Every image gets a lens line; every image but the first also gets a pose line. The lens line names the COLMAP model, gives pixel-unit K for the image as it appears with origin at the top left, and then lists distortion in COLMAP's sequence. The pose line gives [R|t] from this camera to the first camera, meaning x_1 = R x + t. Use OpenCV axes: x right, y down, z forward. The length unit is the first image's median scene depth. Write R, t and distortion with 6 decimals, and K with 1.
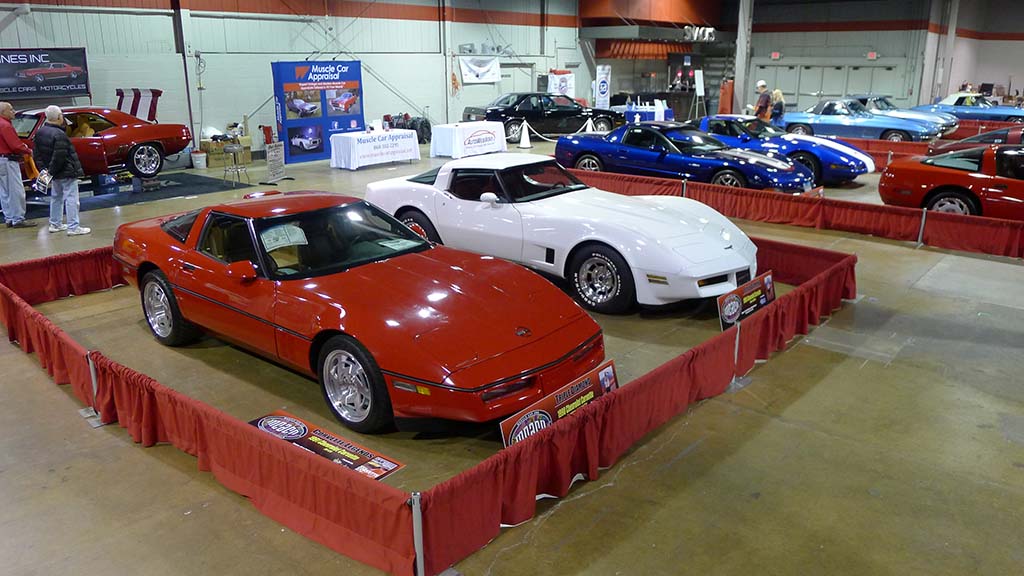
lens RADIAL K [[787.6, 0, 512.3], [0, 787.6, 286.9], [0, 0, 1]] dist [-0.009775, -0.003688]
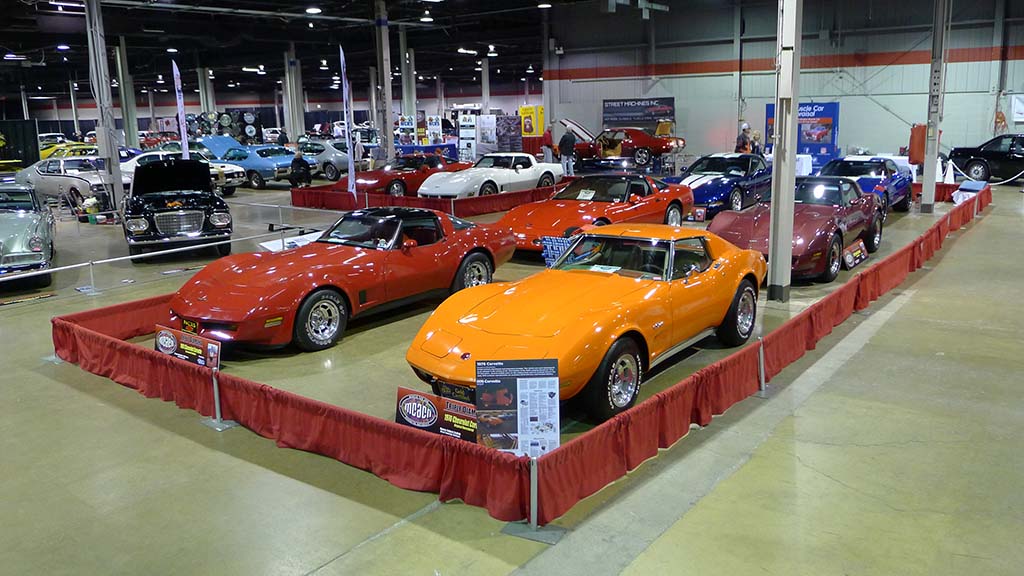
lens RADIAL K [[843.7, 0, 512.0], [0, 843.7, 286.1], [0, 0, 1]] dist [0.000955, 0.001866]
pose [[0.034827, 0.209923, -0.977097, 1.207495], [-0.261895, 0.945440, 0.193787, -0.135499], [0.964468, 0.249148, 0.087905, 0.454819]]
